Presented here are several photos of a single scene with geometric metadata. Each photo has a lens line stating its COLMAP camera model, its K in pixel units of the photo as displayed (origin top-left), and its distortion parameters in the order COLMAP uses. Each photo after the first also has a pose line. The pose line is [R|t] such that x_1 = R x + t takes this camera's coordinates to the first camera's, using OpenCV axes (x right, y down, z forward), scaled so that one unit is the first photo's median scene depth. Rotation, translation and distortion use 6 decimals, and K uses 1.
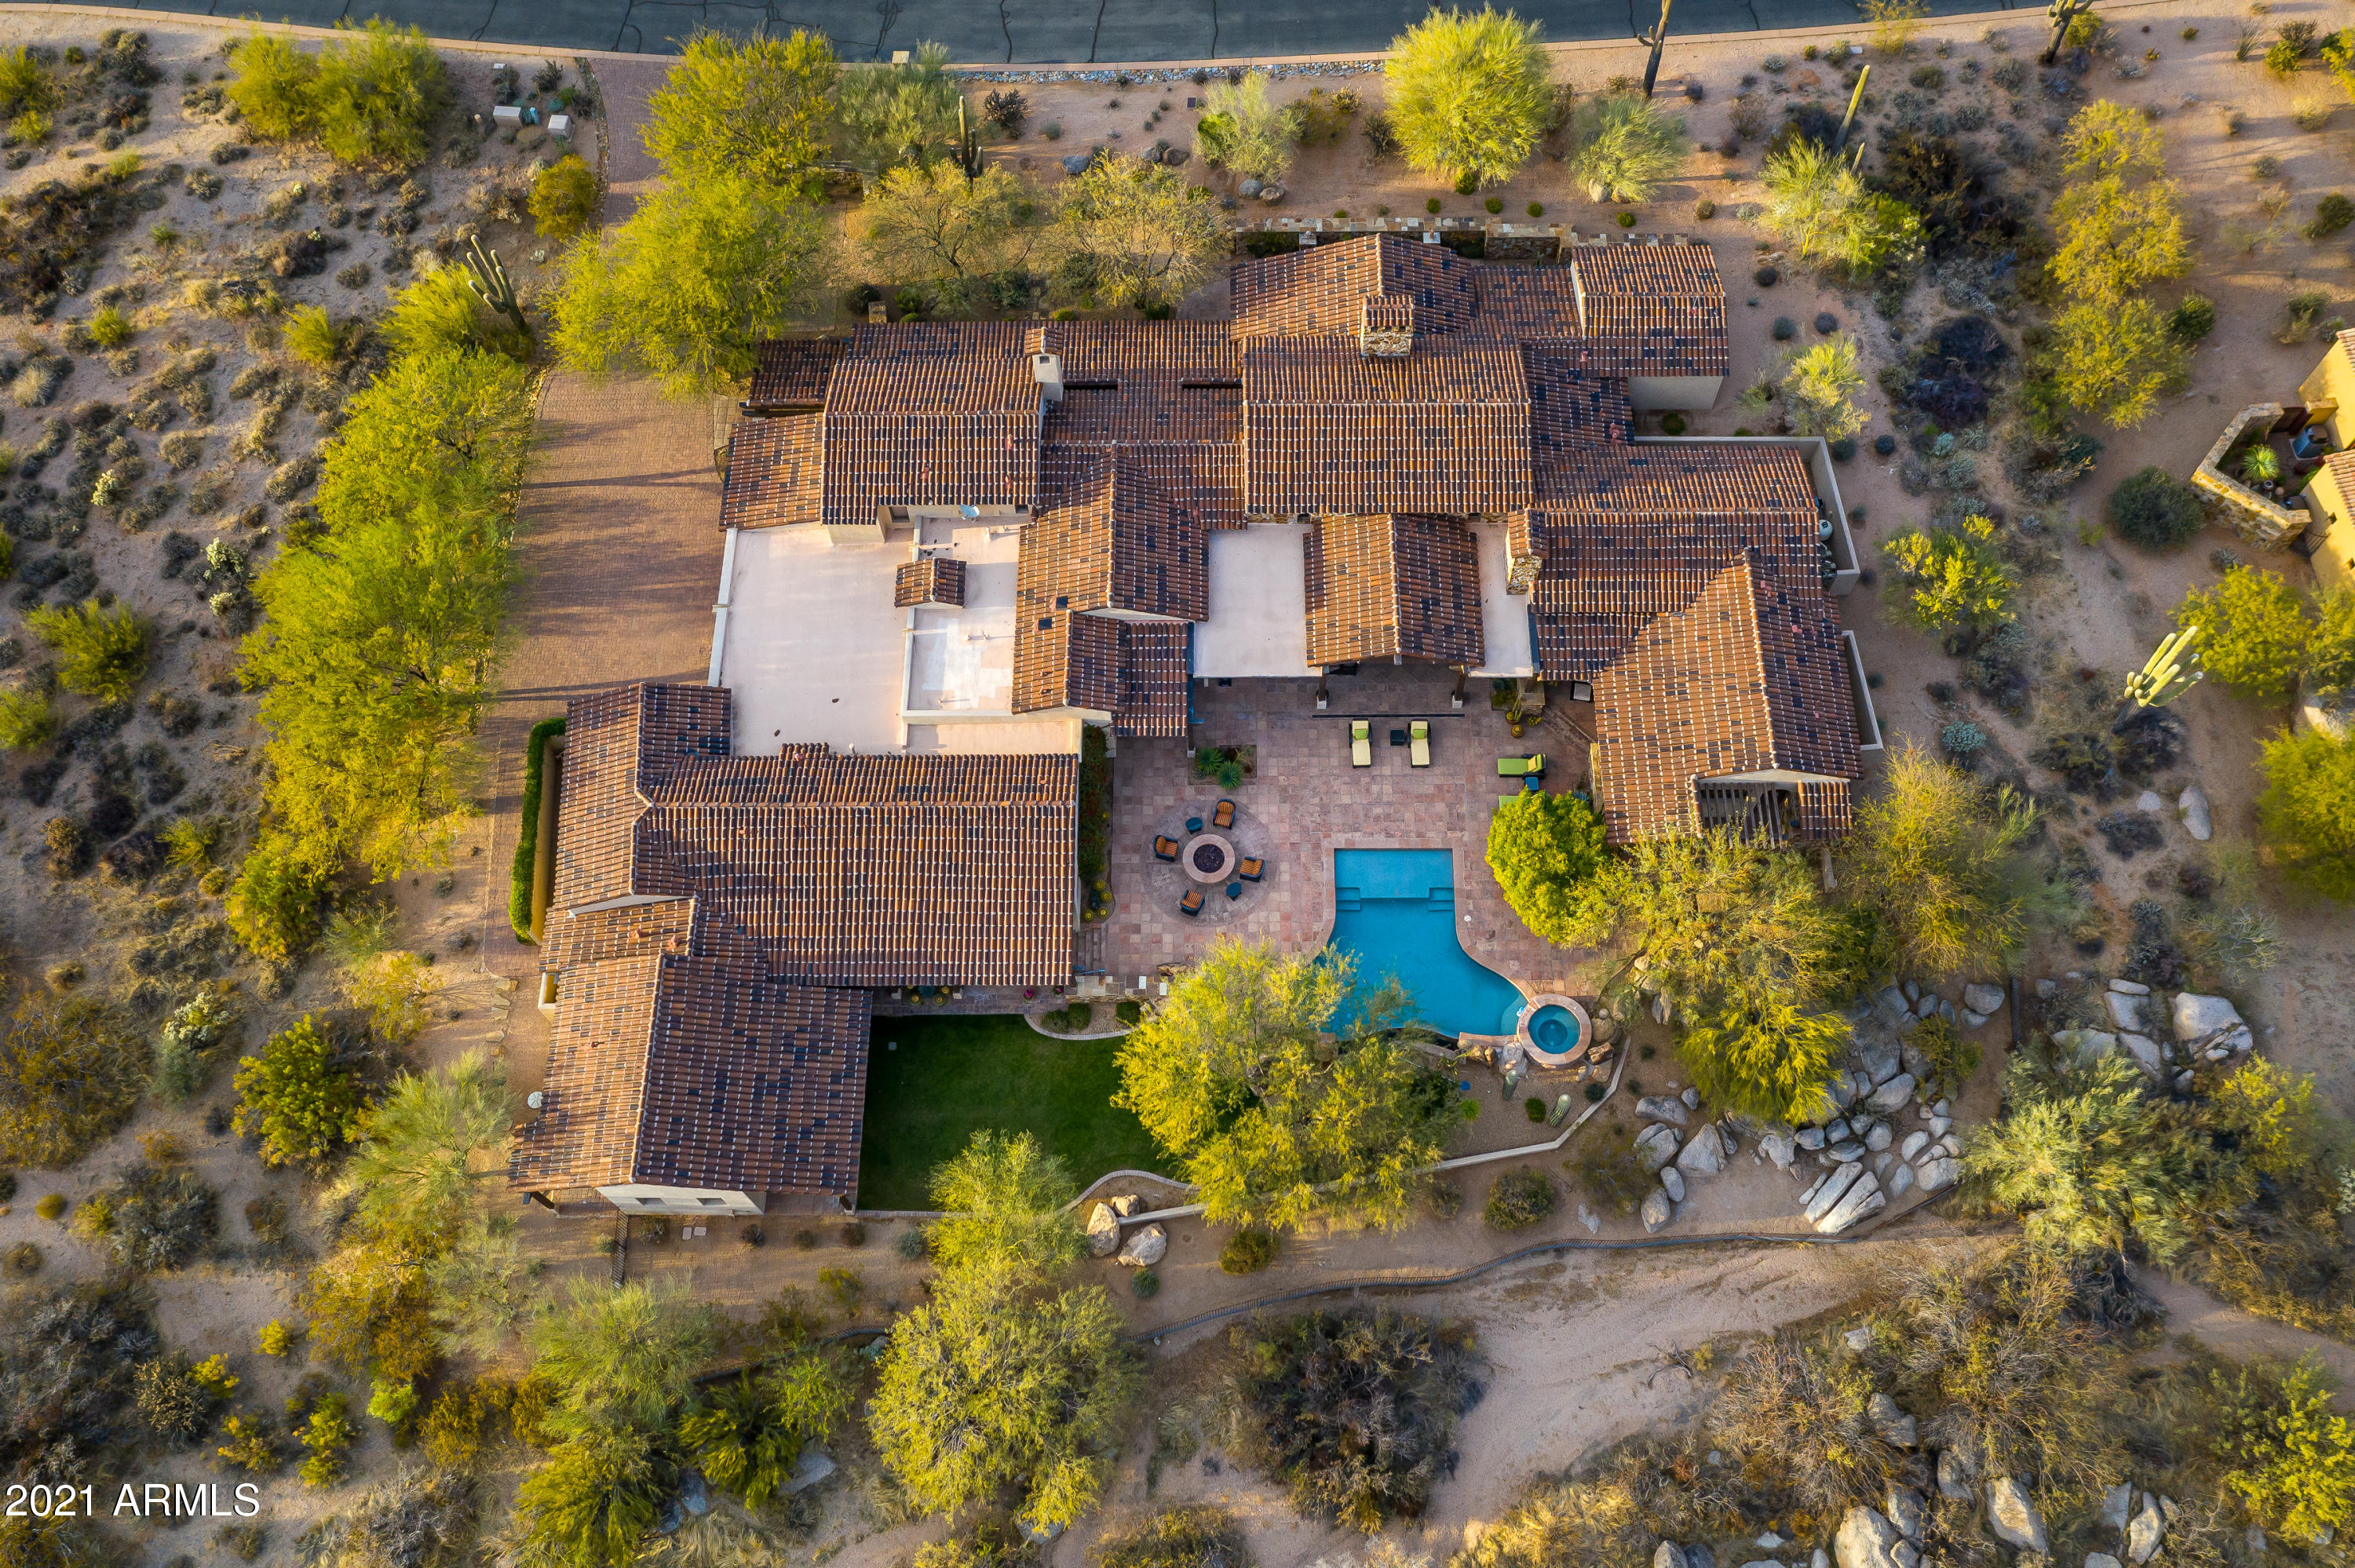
lens RADIAL K [[1920.6, 0, 1211.9], [0, 1920.6, 781.6], [0, 0, 1]] dist [-0.029928, 0.053494]
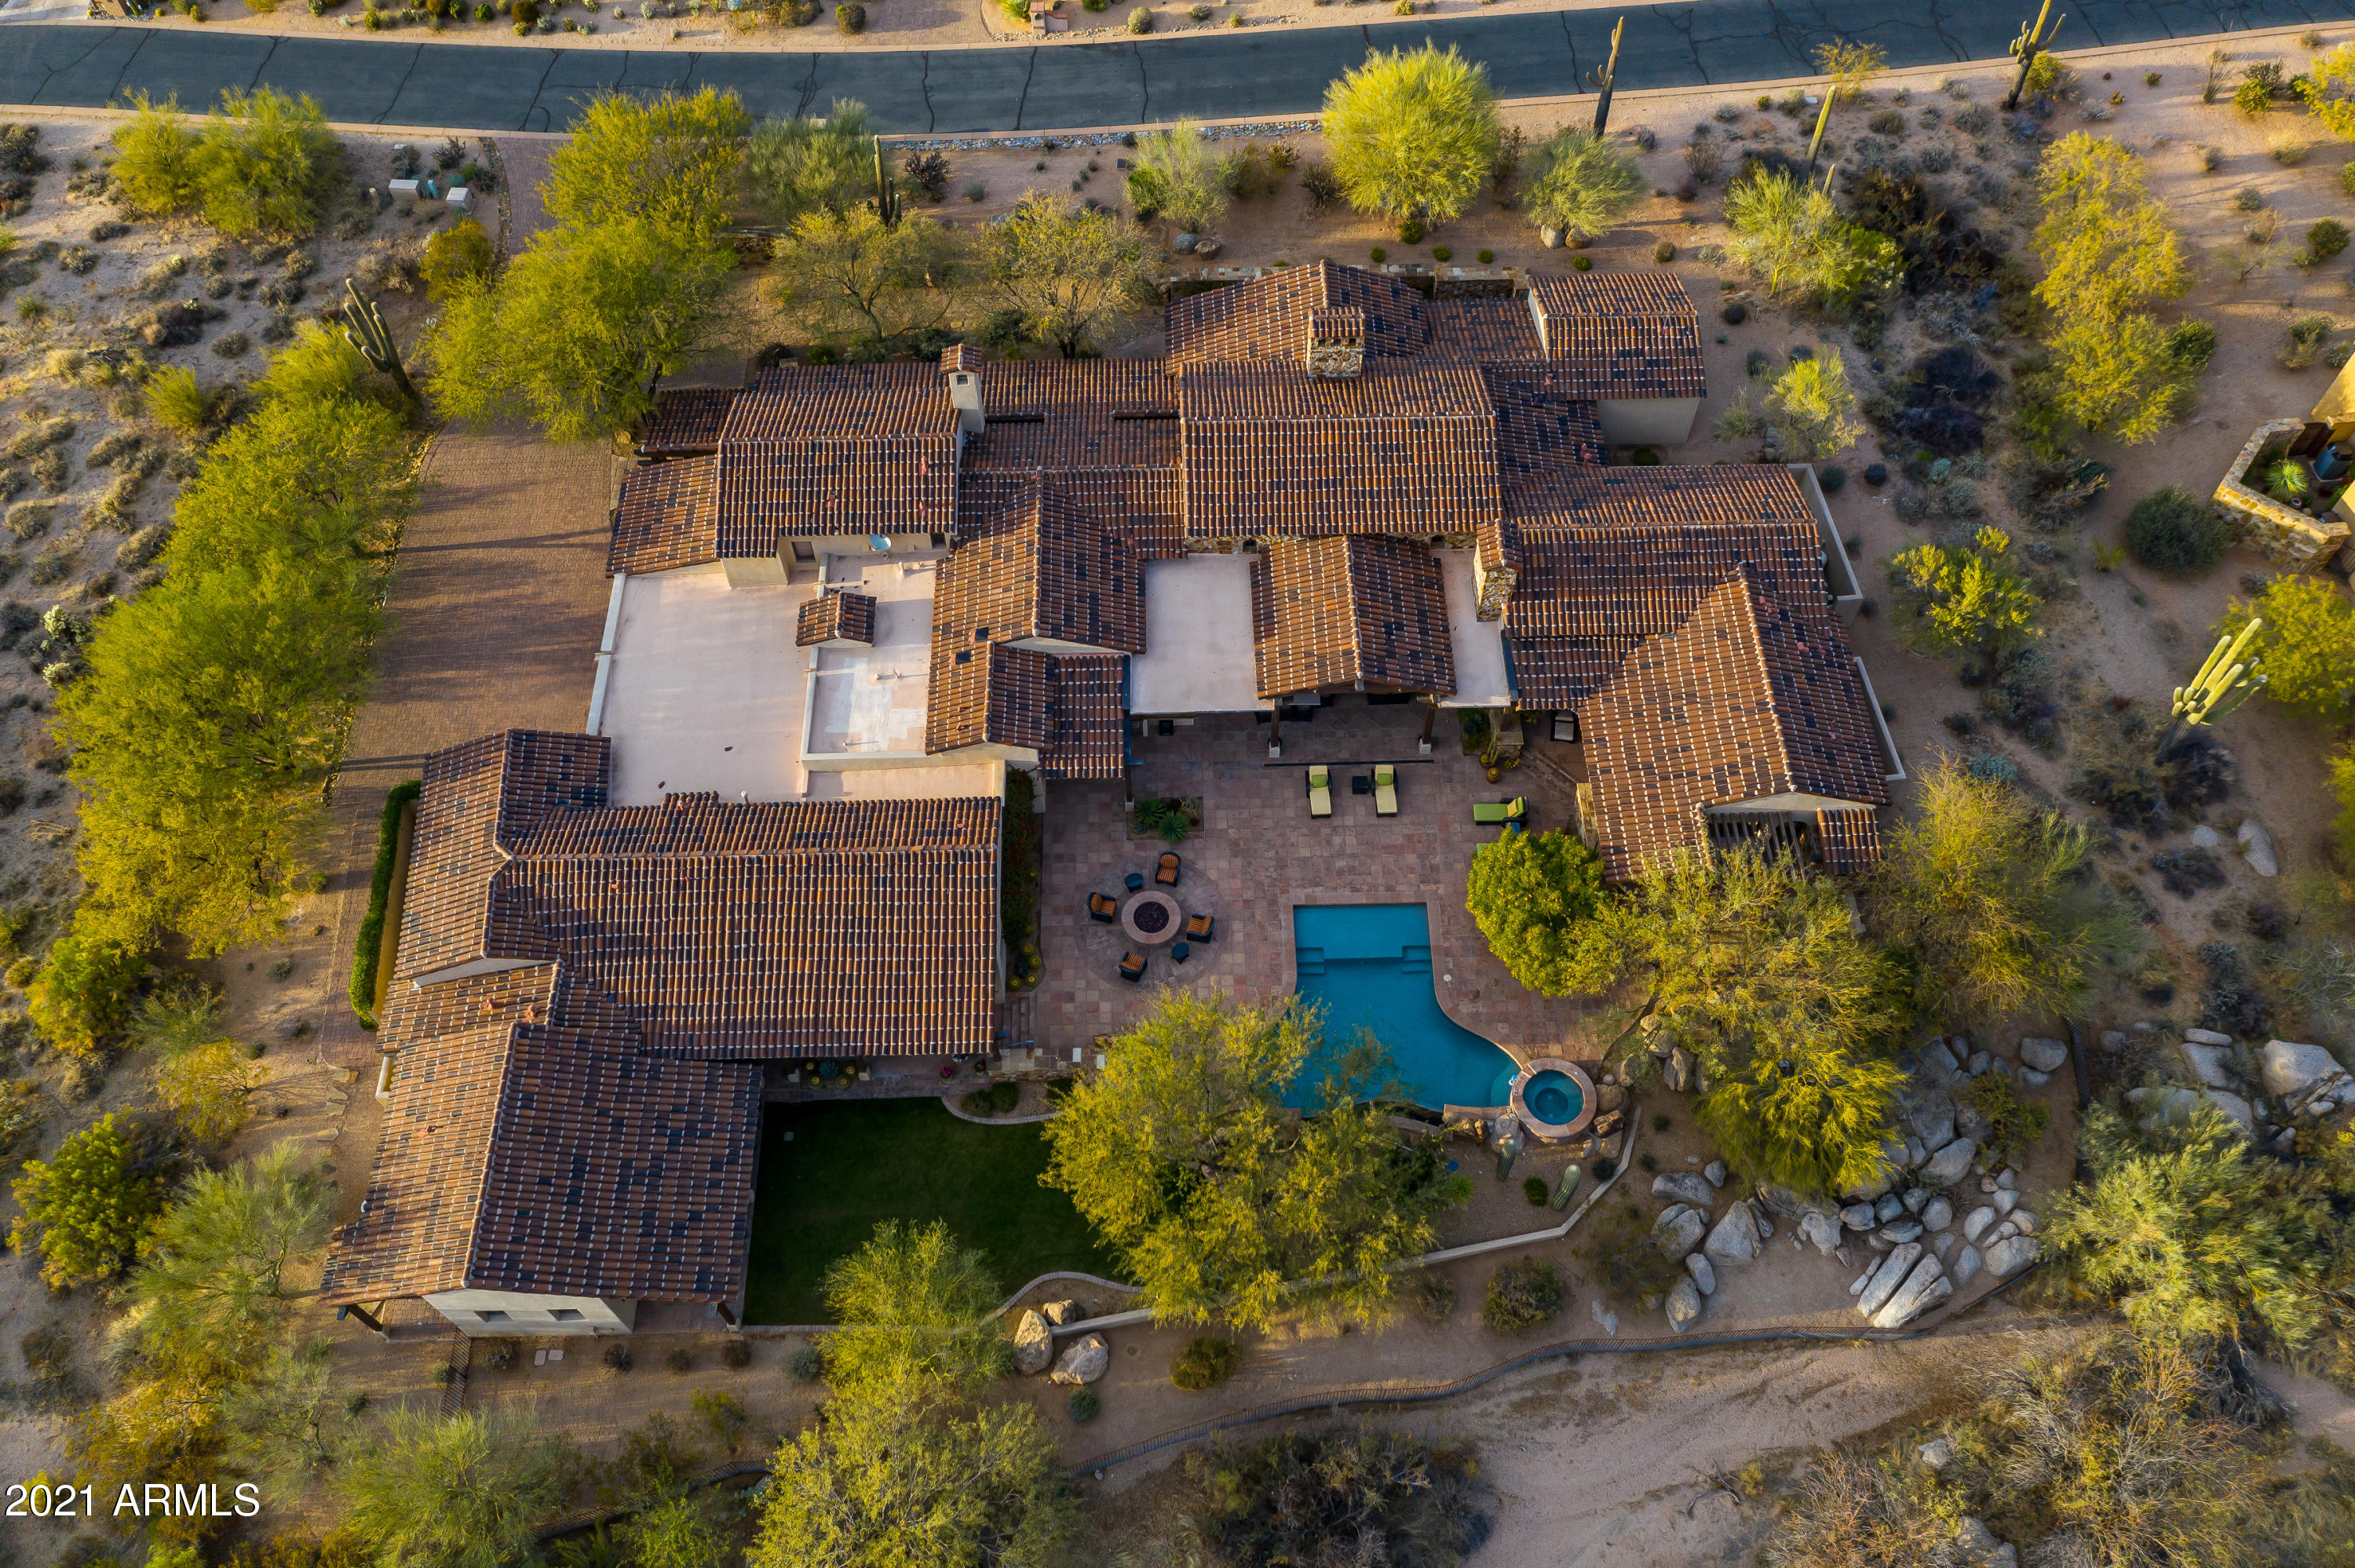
lens RADIAL K [[1962.9, 0, 1177.0], [0, 1962.9, 723.4], [0, 0, 1]] dist [-0.019758, 0.029826]
pose [[0.999776, -0.017823, 0.011459, 0.001430], [0.018935, 0.994218, -0.105695, 0.046130], [-0.009509, 0.105889, 0.994333, 0.093155]]
